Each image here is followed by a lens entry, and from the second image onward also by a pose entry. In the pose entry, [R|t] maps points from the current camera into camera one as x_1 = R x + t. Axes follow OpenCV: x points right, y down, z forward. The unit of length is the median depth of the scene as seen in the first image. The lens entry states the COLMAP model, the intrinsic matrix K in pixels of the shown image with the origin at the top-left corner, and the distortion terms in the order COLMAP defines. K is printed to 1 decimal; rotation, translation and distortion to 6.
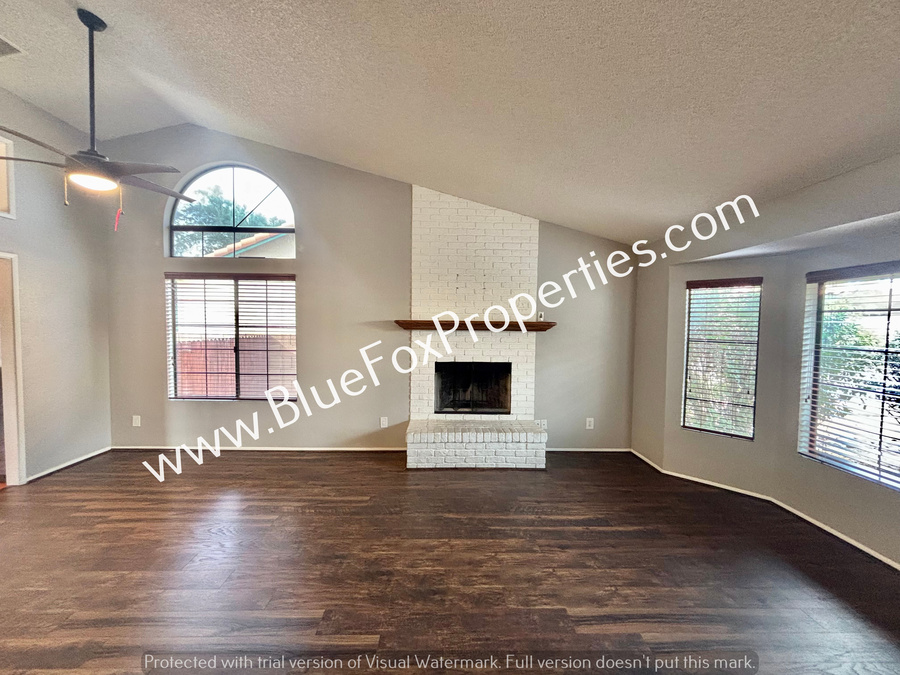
lens RADIAL K [[364.4, 0, 444.8], [0, 364.4, 335.2], [0, 0, 1]] dist [0.001071, -0.001087]
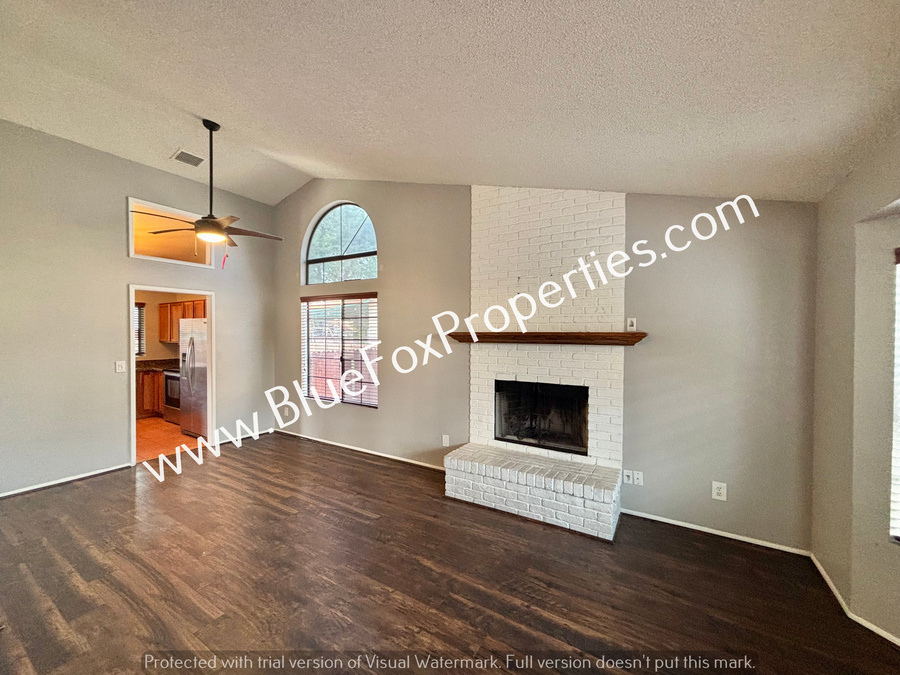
lens RADIAL K [[364.4, 0, 445.8], [0, 364.4, 336.0], [0, 0, 1]] dist [0.001071, -0.001087]
pose [[0.839128, -0.006495, -0.543896, 0.355838], [-0.011041, 0.999519, -0.028970, -0.005138], [0.543823, 0.030315, 0.838652, 0.206187]]
